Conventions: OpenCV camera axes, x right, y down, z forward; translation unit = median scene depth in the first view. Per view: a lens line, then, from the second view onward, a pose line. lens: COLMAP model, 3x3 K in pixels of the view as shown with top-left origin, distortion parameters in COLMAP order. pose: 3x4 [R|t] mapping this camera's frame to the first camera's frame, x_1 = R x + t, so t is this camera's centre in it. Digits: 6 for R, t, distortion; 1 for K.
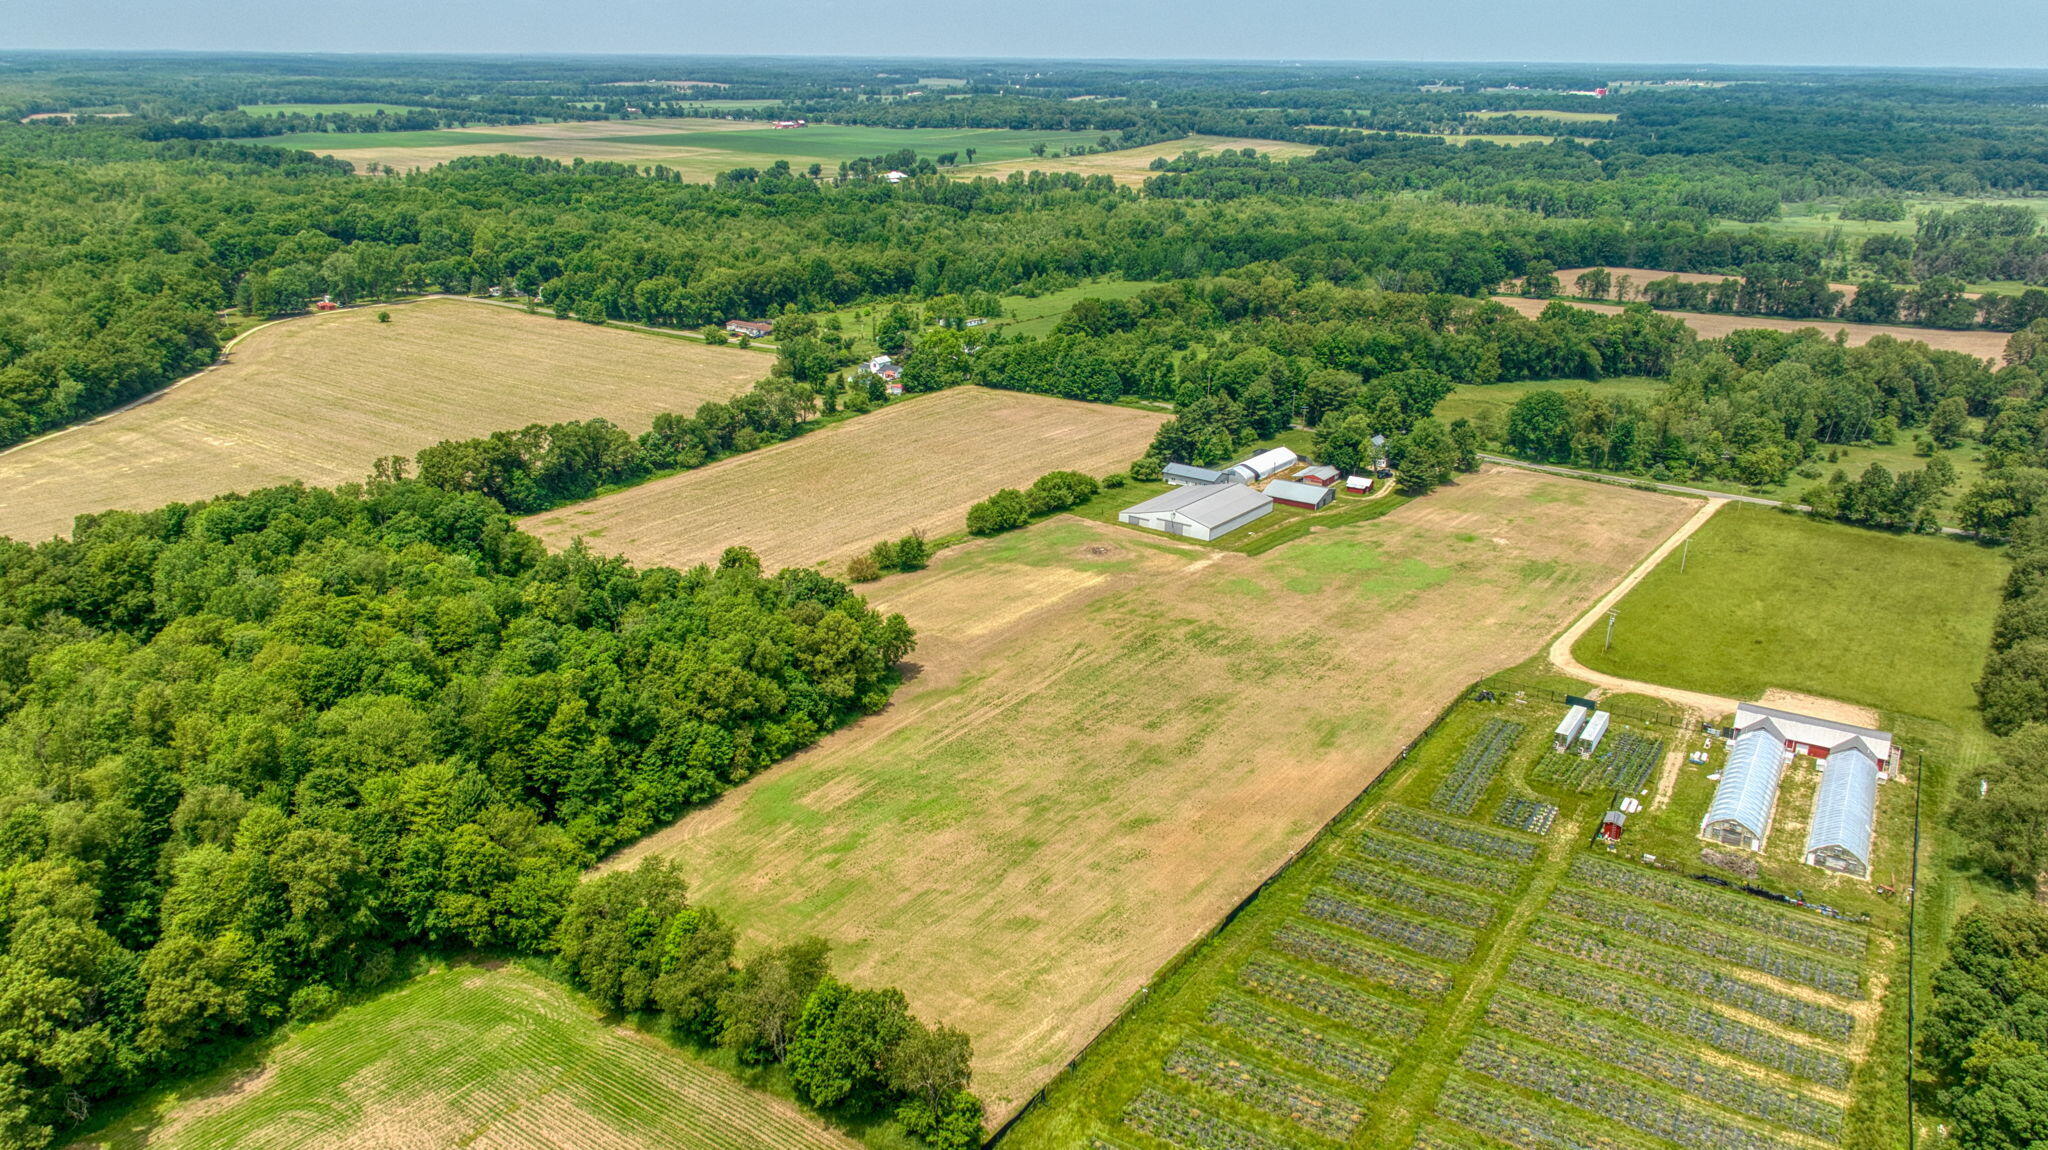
lens RADIAL K [[1441.1, 0, 1024.9], [0, 1441.1, 588.3], [0, 0, 1]] dist [0.003451, -0.005237]
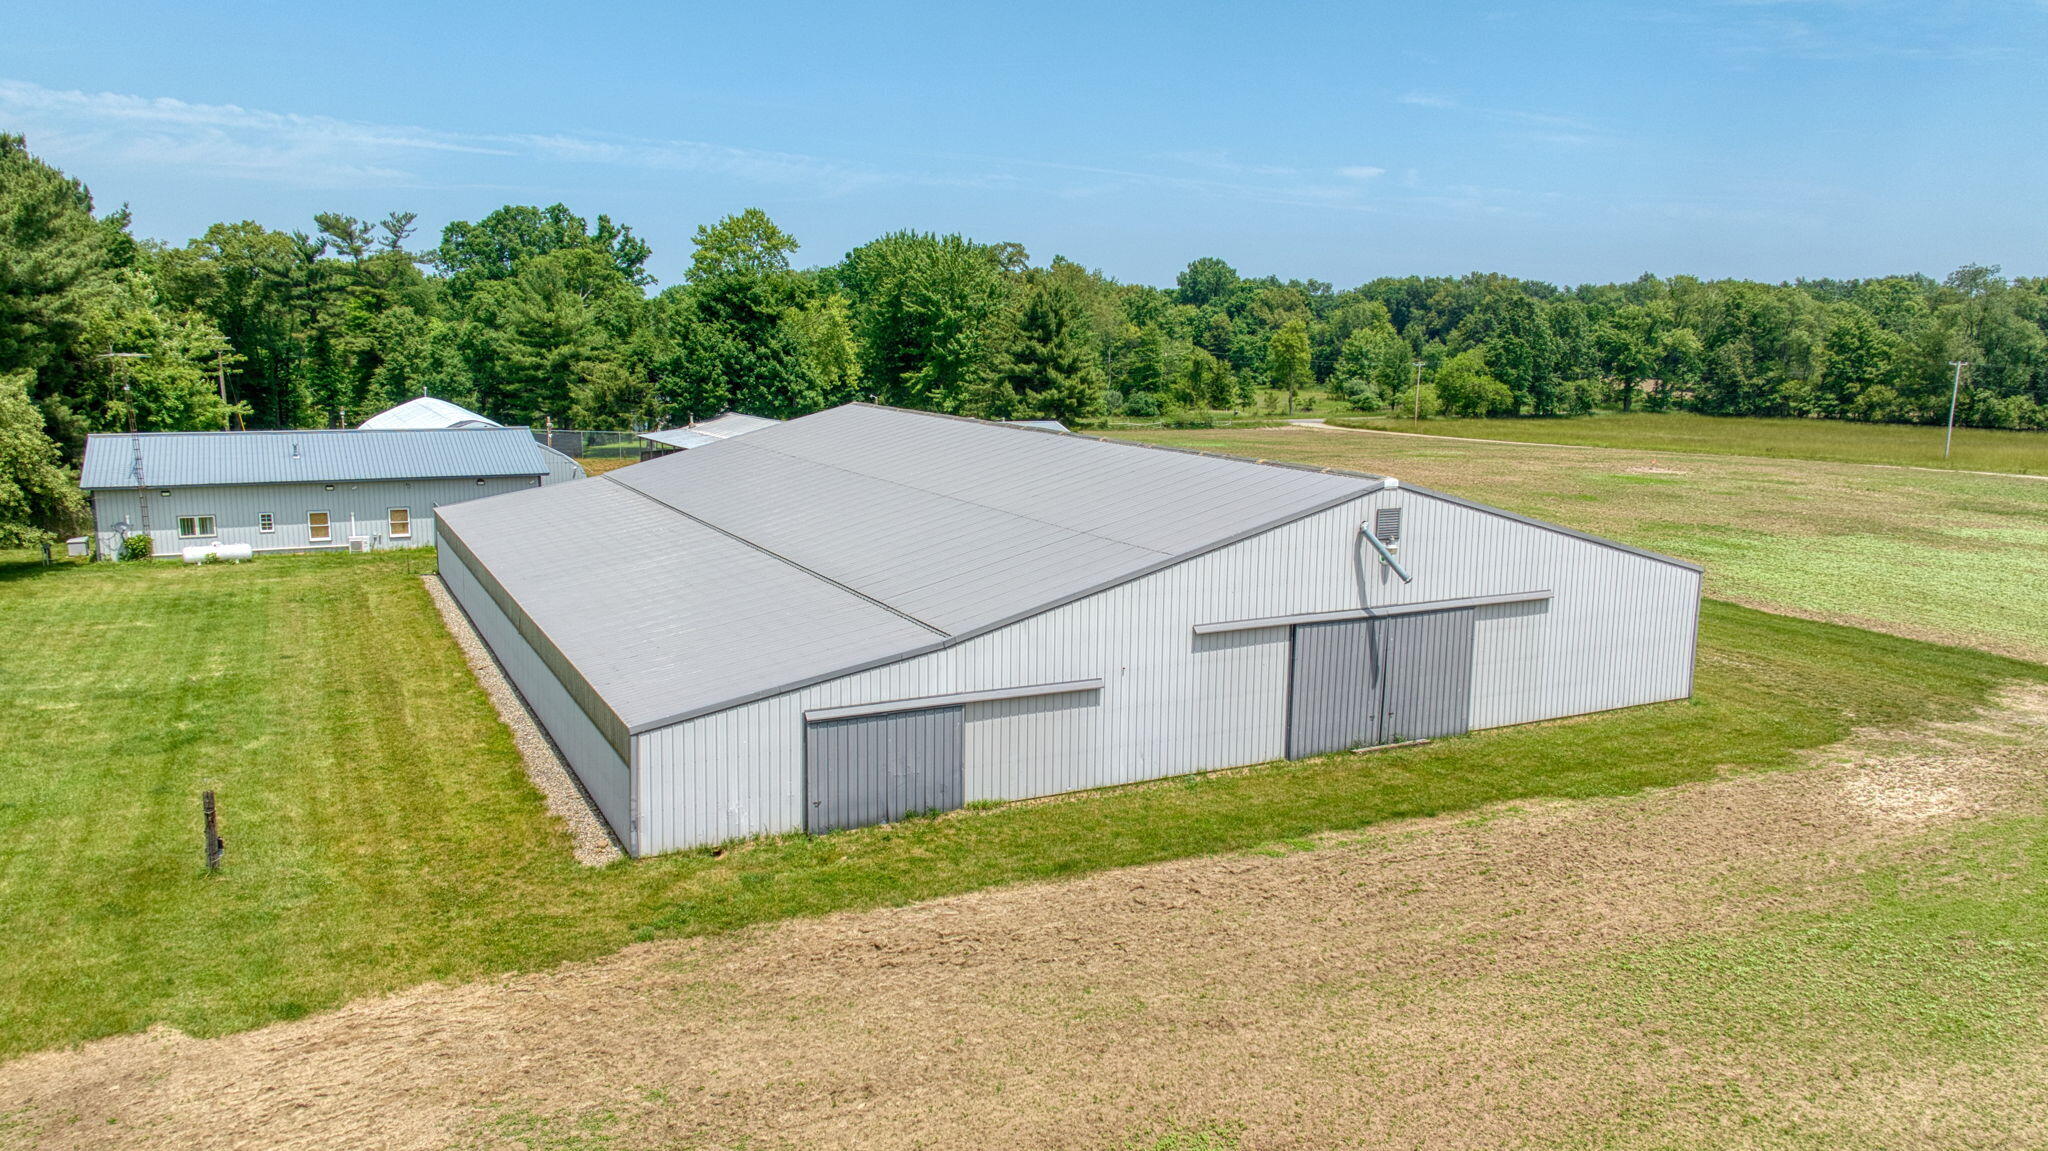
lens RADIAL K [[1441.1, 0, 1024.9], [0, 1441.1, 588.8], [0, 0, 1]] dist [0.003451, -0.005237]
pose [[0.430905, -0.163581, 0.887447, 0.014838], [0.295504, 0.954788, 0.032510, -0.056688], [-0.852642, 0.248236, 0.459761, 0.968973]]
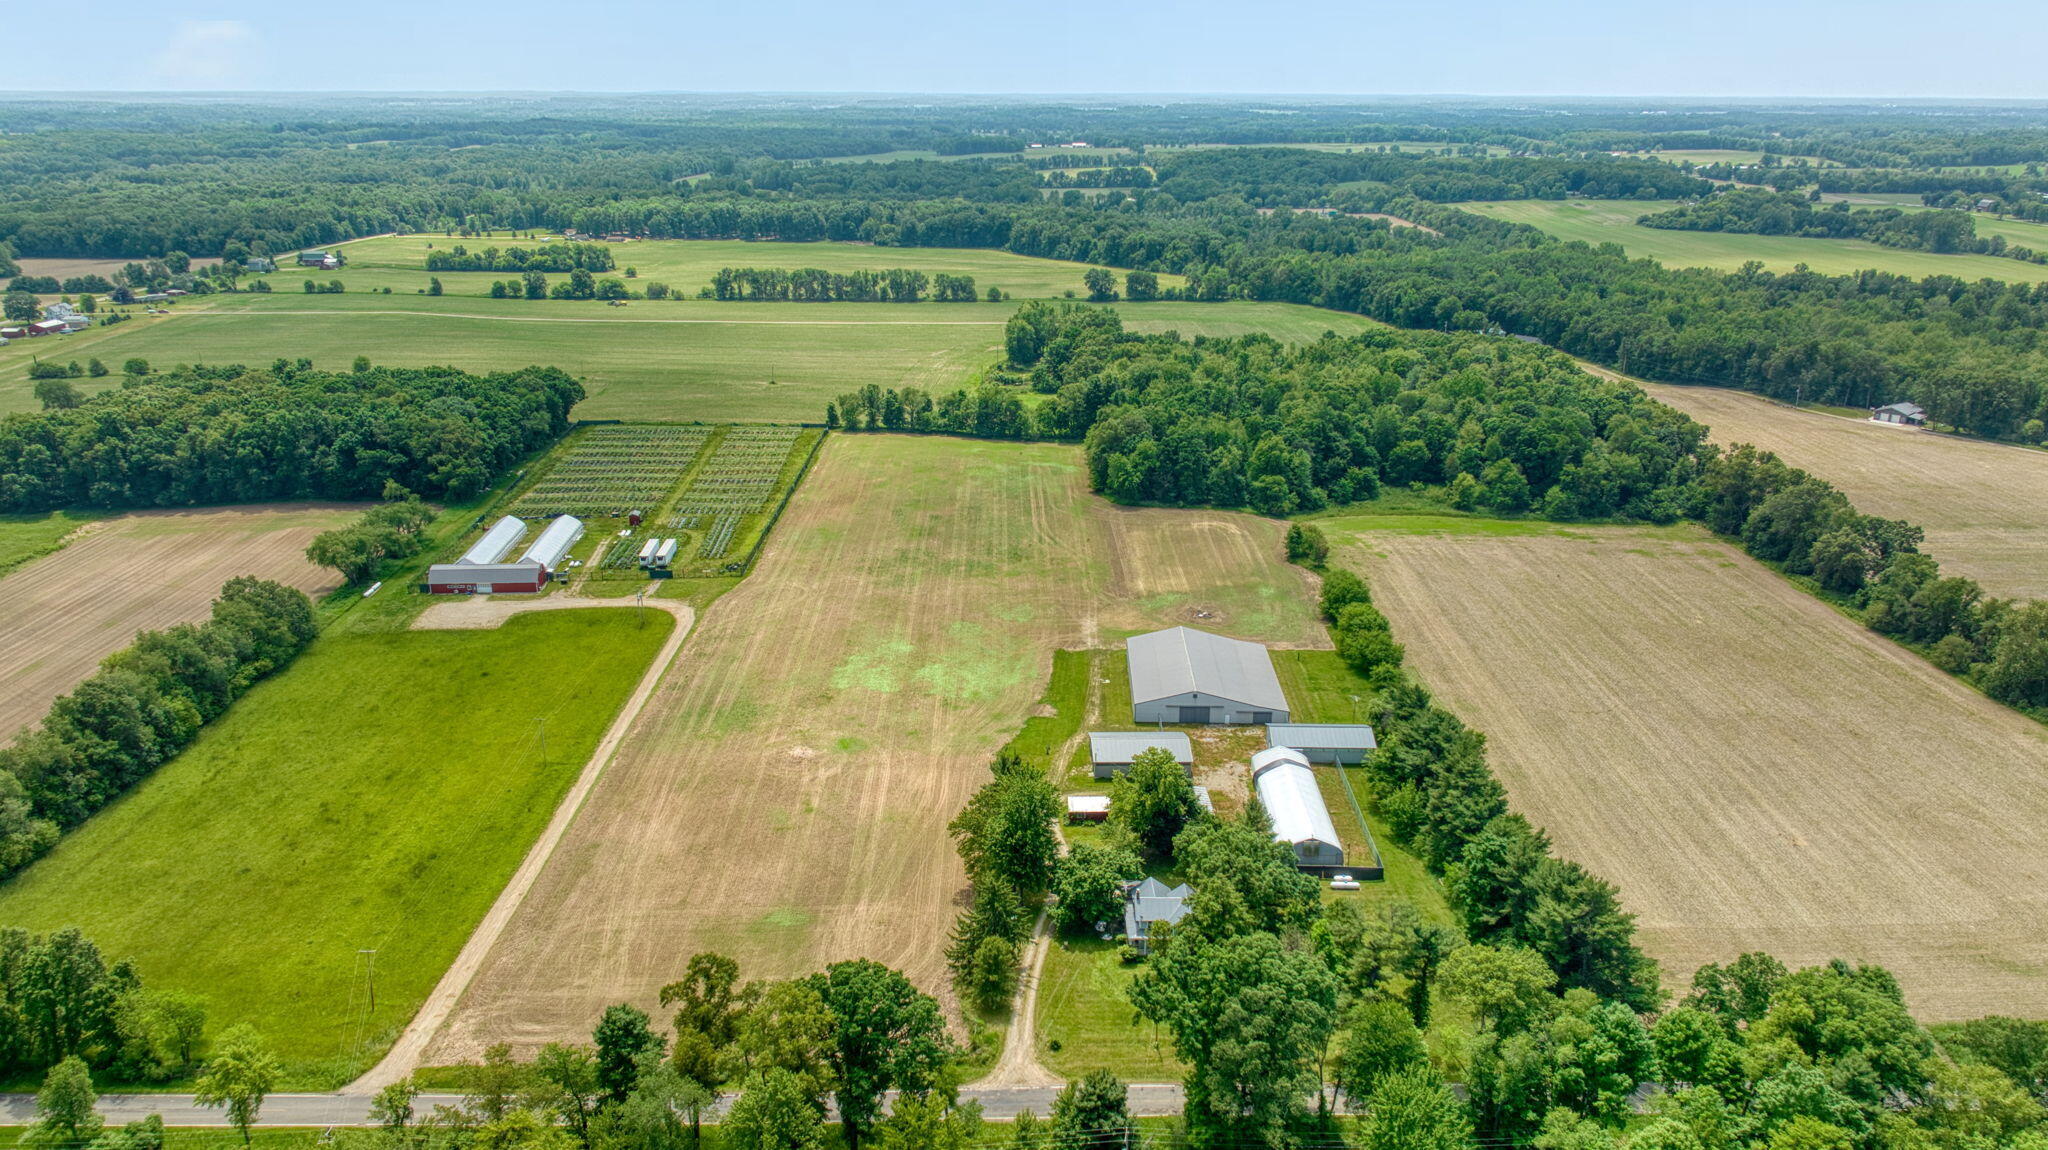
lens RADIAL K [[1441.1, 0, 1024.9], [0, 1441.1, 588.3], [0, 0, 1]] dist [0.003451, -0.005237]
pose [[-0.811822, 0.166357, -0.559706, 0.599799], [-0.213309, 0.807811, 0.549492, -0.476525], [0.543549, 0.565479, -0.620313, 1.410800]]
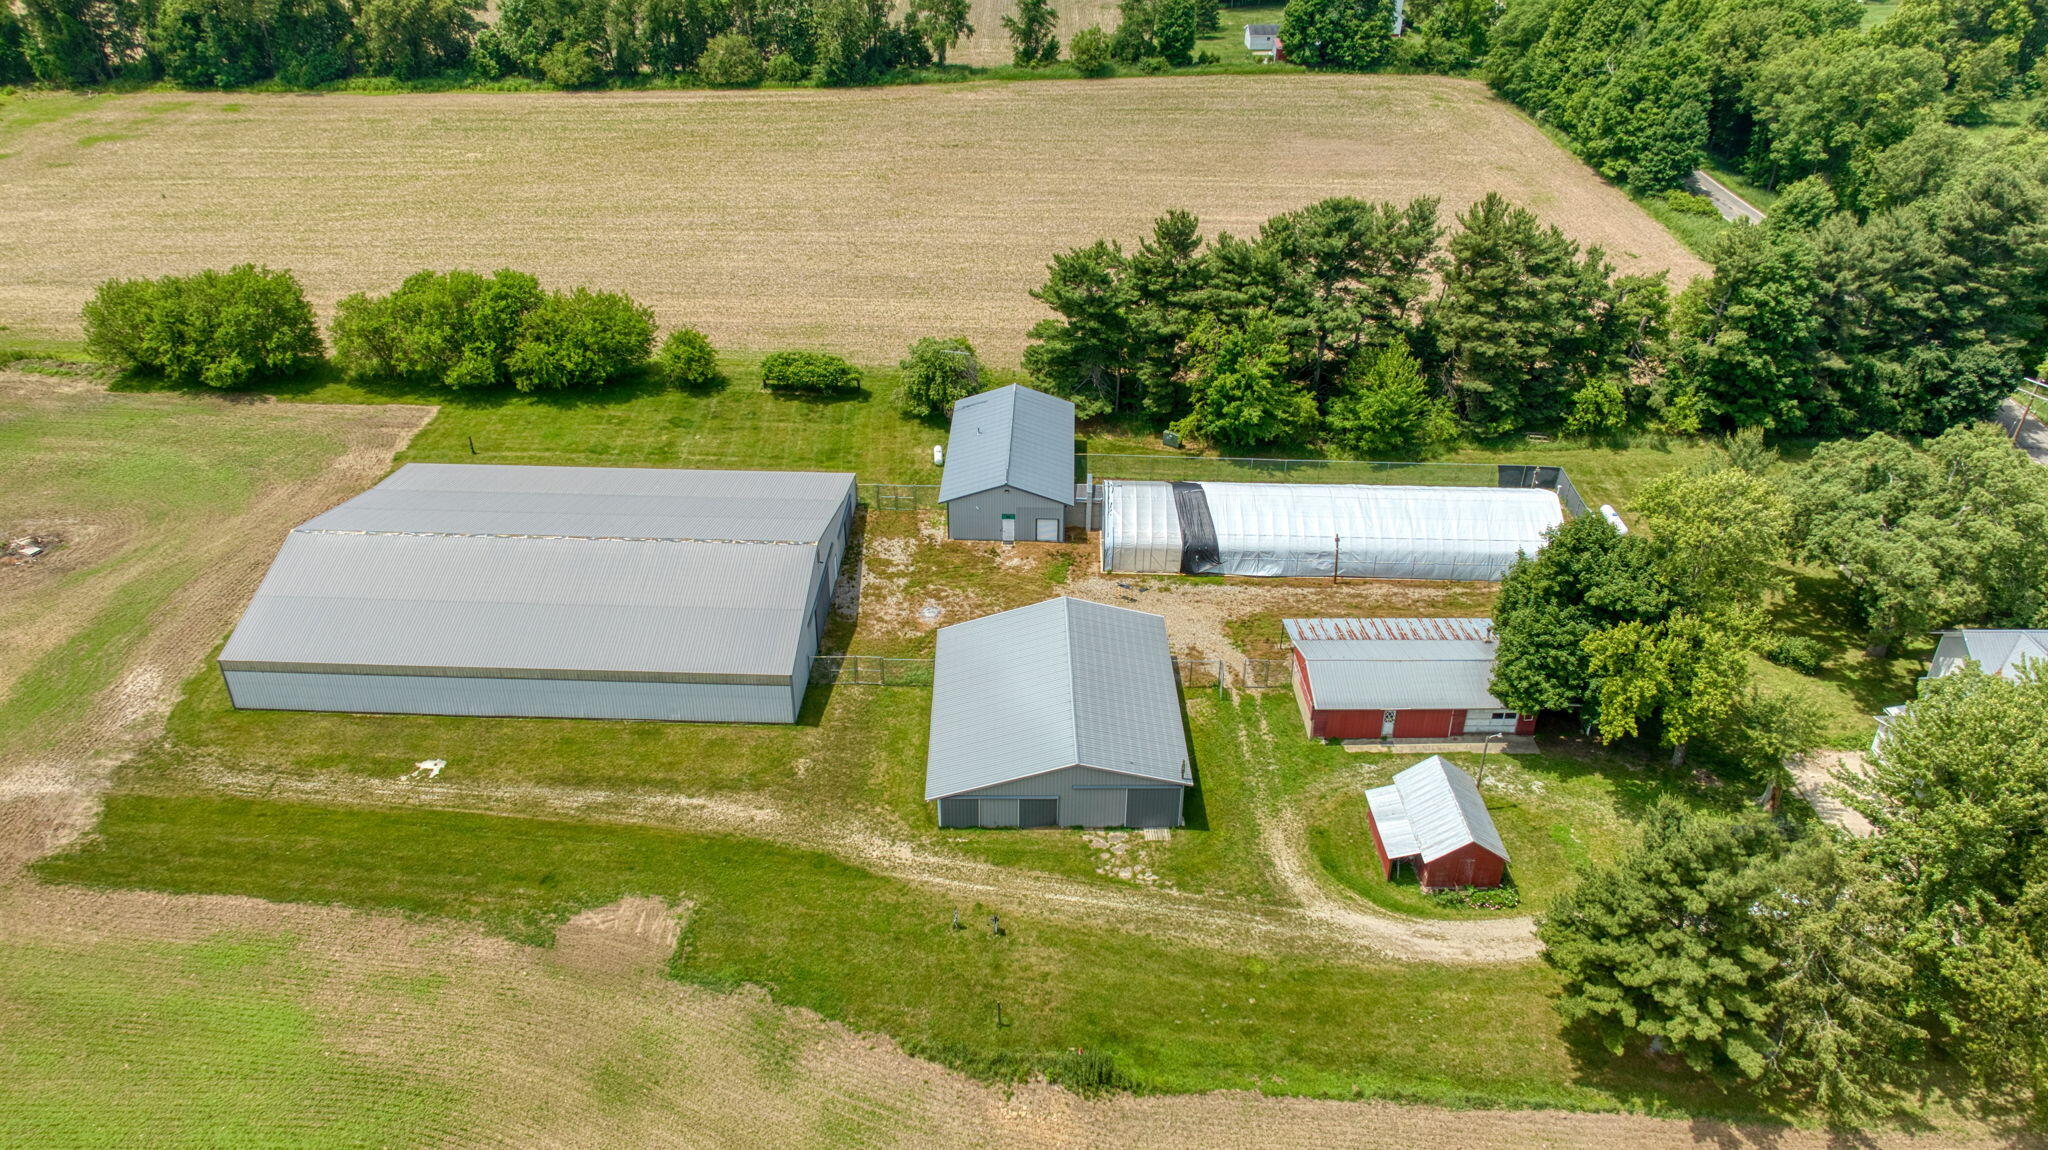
lens RADIAL K [[1430.0, 0, 1024.0], [0, 1430.0, 575.0], [0, 0, 1]] dist [-0.005261, -0.003619]
pose [[0.574958, 0.419263, -0.702596, 0.343199], [-0.276173, 0.907778, 0.315701, -0.153642], [0.770163, 0.012524, 0.637724, 0.934728]]
